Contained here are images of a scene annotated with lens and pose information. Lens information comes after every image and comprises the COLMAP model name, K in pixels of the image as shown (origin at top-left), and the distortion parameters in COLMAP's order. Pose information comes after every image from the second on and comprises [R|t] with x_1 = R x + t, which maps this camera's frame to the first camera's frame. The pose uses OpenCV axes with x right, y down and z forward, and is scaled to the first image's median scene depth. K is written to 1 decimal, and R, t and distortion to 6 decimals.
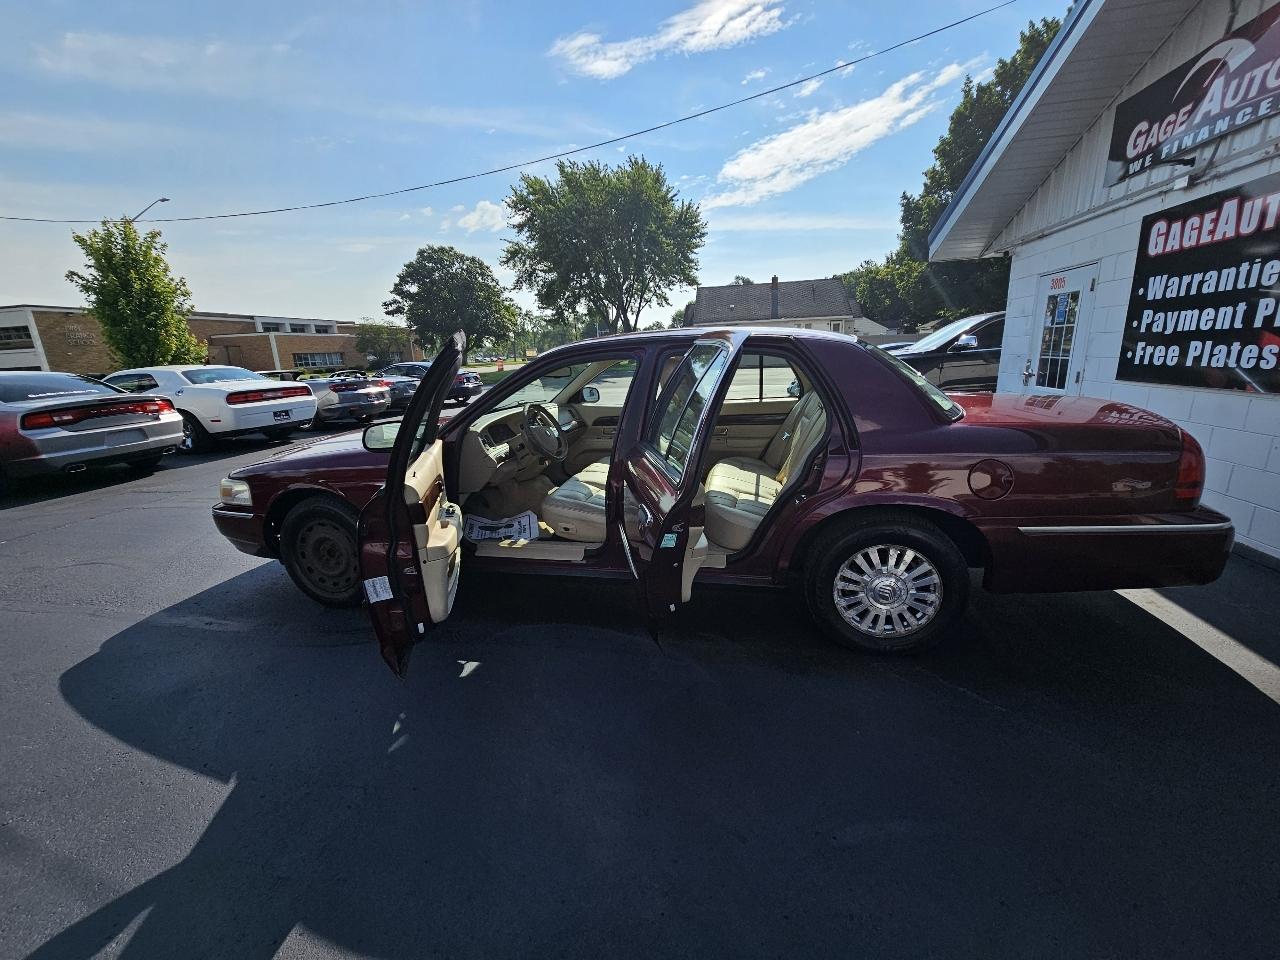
lens RADIAL K [[522.9, 0, 641.7], [0, 522.9, 483.6], [0, 0, 1]] dist [0.001552, -0.001172]
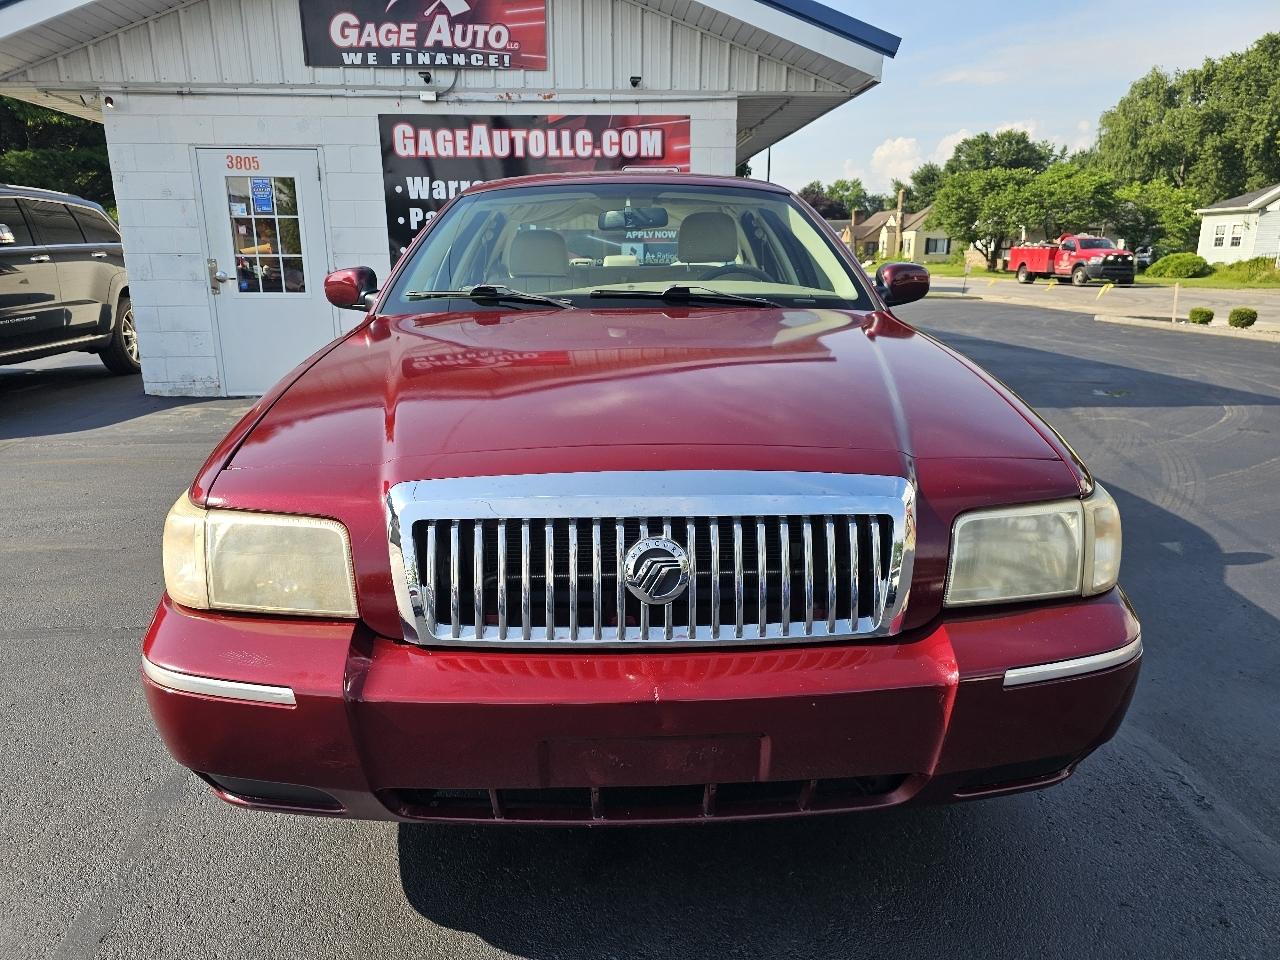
lens RADIAL K [[863.5, 0, 634.0], [0, 863.5, 483.2], [0, 0, 1]] dist [0.055877, -0.050876]
pose [[-0.261195, -0.198464, 0.944663, -0.618296], [0.251151, 0.930959, 0.265027, -0.110824], [-0.932041, 0.306477, -0.193317, 0.724739]]
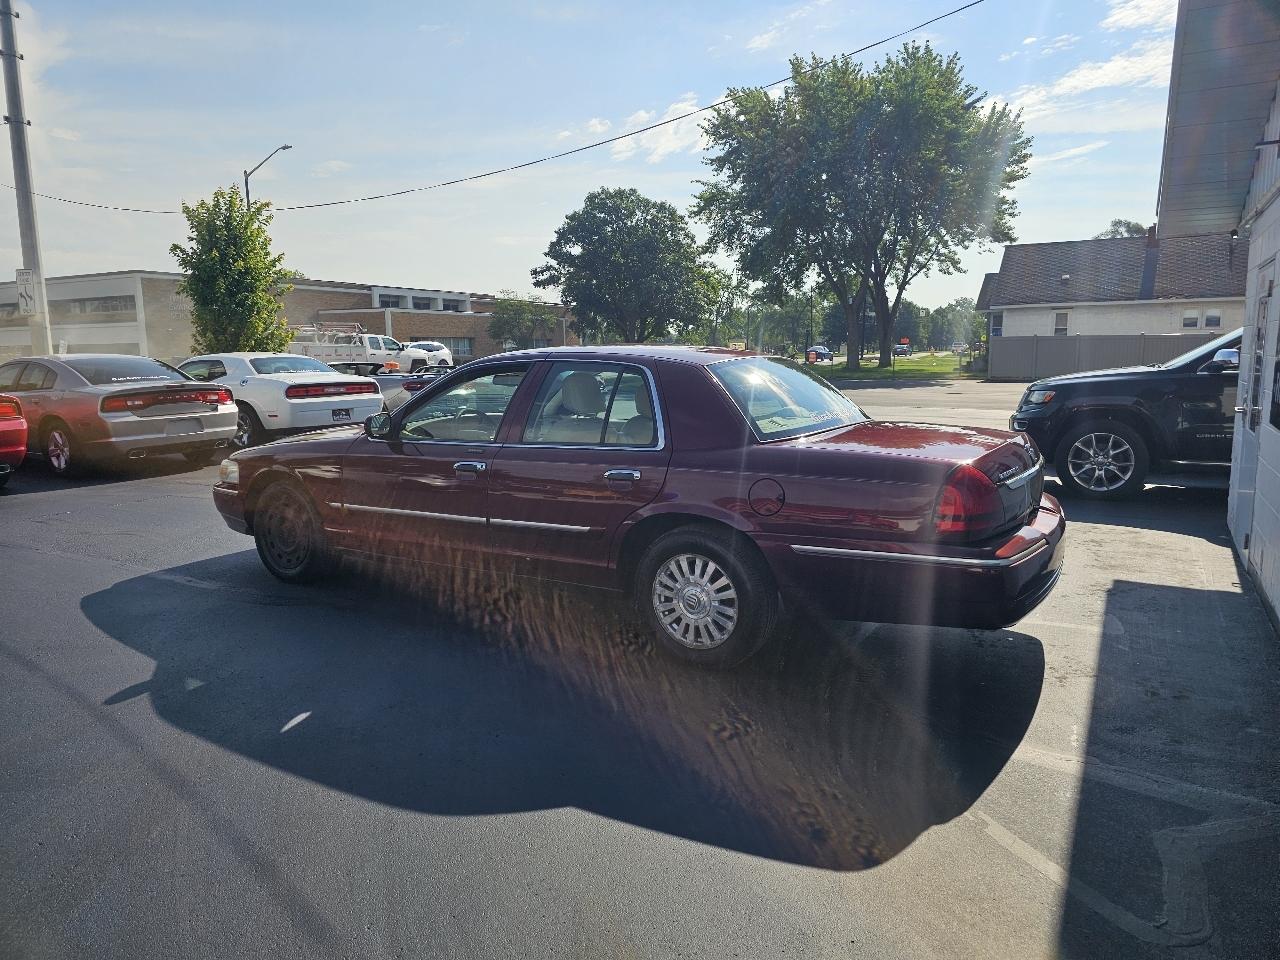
lens RADIAL K [[863.5, 0, 640.8], [0, 863.5, 468.9], [0, 0, 1]] dist [0.055877, -0.050876]
pose [[0.945894, 0.074230, -0.315870, 0.345683], [-0.106395, 0.990614, -0.085811, 0.040581], [0.306535, 0.114775, 0.944914, -0.266238]]
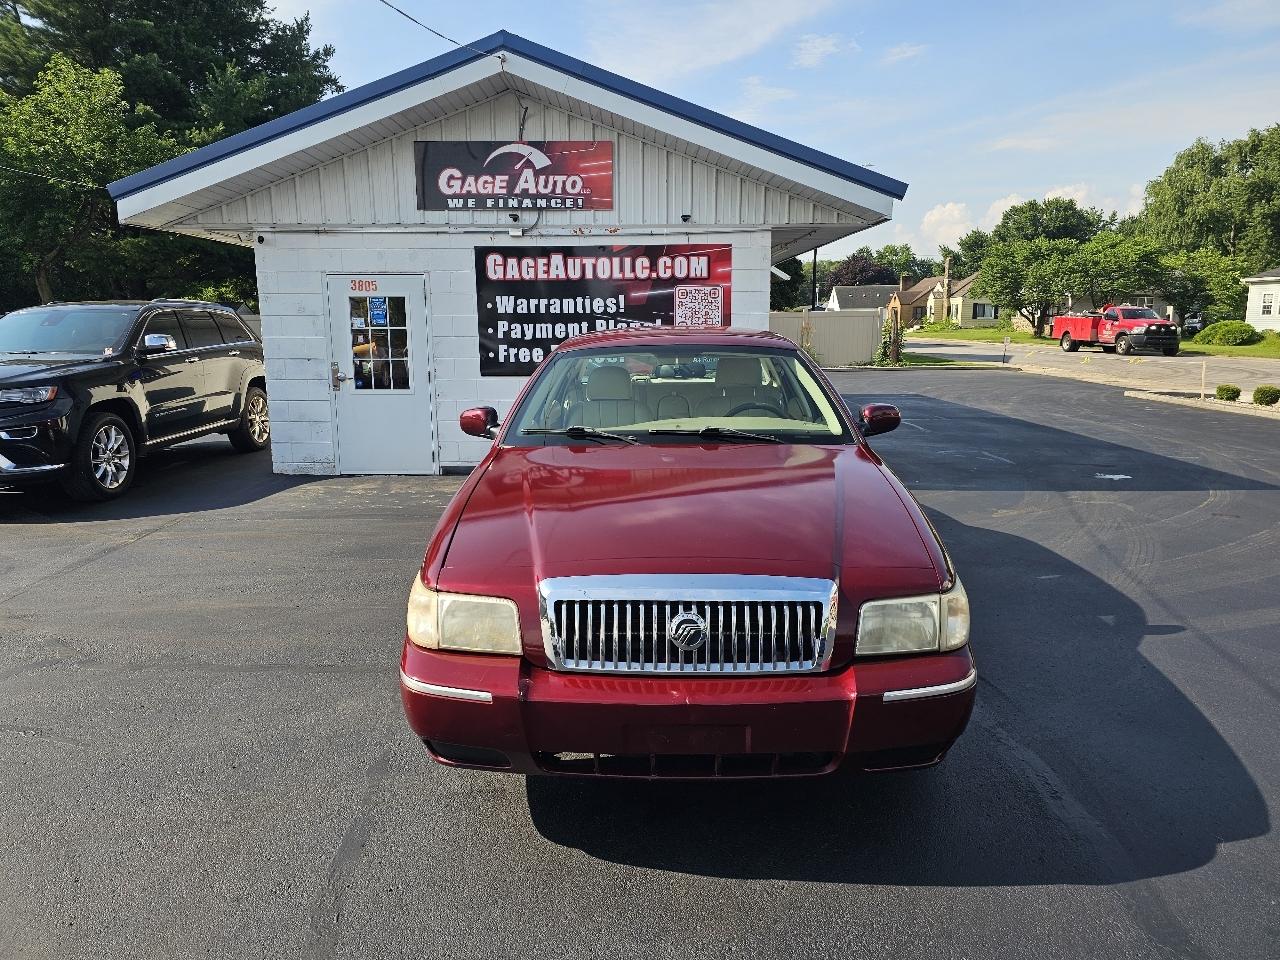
lens RADIAL K [[863.5, 0, 639.6], [0, 863.5, 470.7], [0, 0, 1]] dist [0.055877, -0.050876]
pose [[-0.209463, -0.125735, 0.969699, -0.798365], [0.253149, 0.950914, 0.177981, -0.181086], [-0.944479, 0.282758, -0.167352, 0.752003]]
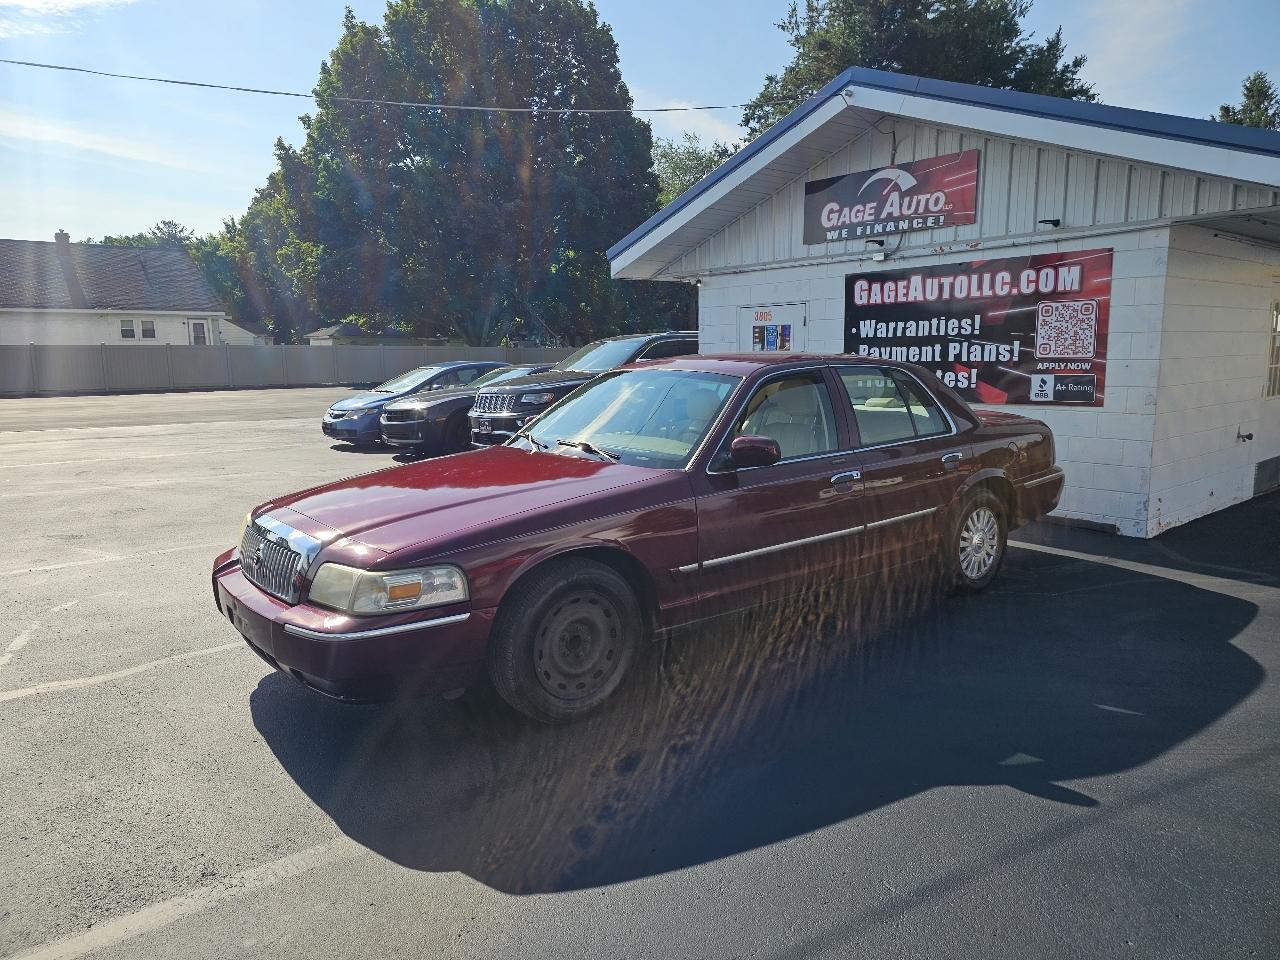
lens RADIAL K [[863.5, 0, 628.2], [0, 863.5, 480.7], [0, 0, 1]] dist [0.055877, -0.050876]
pose [[0.628772, -0.083138, 0.773133, -0.729415], [0.175759, 0.983732, -0.037157, -0.013597], [-0.757466, 0.159249, 0.633155, 0.083386]]
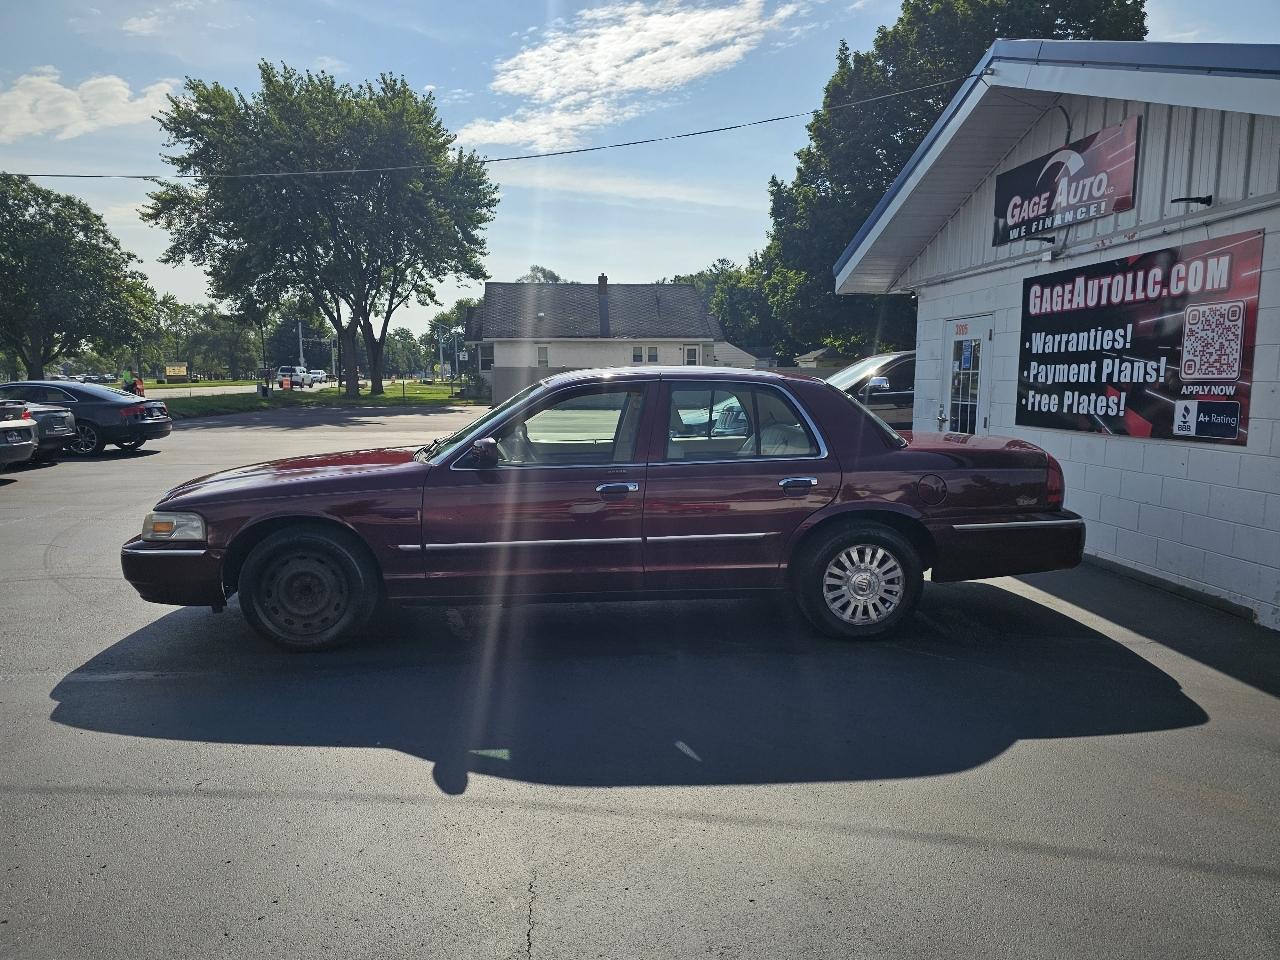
lens RADIAL K [[863.5, 0, 633.0], [0, 863.5, 499.5], [0, 0, 1]] dist [0.055877, -0.050876]
pose [[0.956619, -0.003096, 0.291325, -0.246804], [0.035298, 0.993809, -0.105347, 0.078693], [-0.289196, 0.111060, 0.950806, -0.309732]]
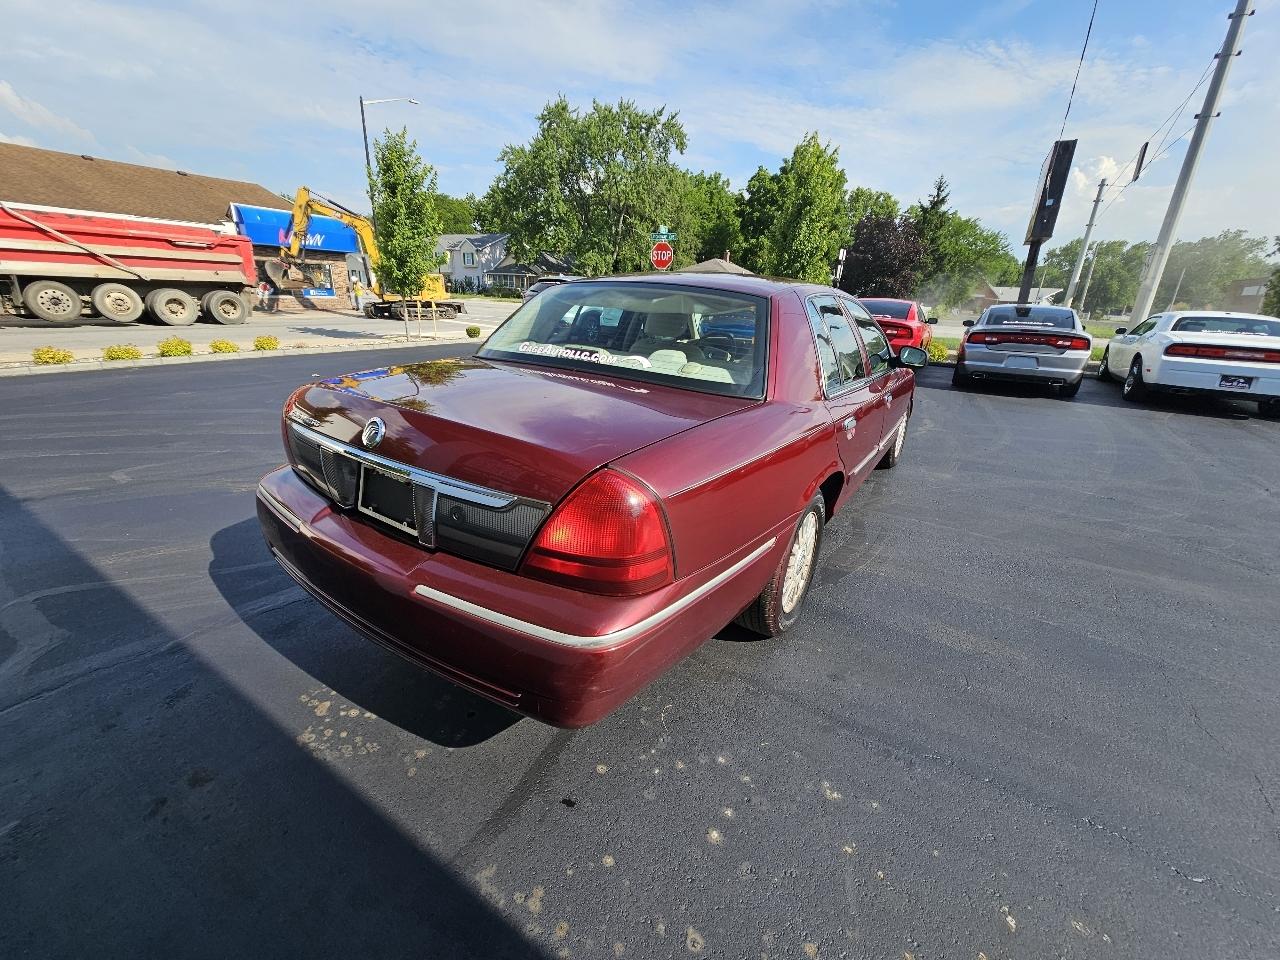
lens RADIAL K [[522.9, 0, 642.5], [0, 522.9, 481.9], [0, 0, 1]] dist [0.001552, -0.001172]
pose [[-0.359299, 0.341759, -0.868392, 0.597690], [-0.256854, 0.858376, 0.444091, -0.185795], [0.897179, 0.382612, -0.220631, 0.644087]]
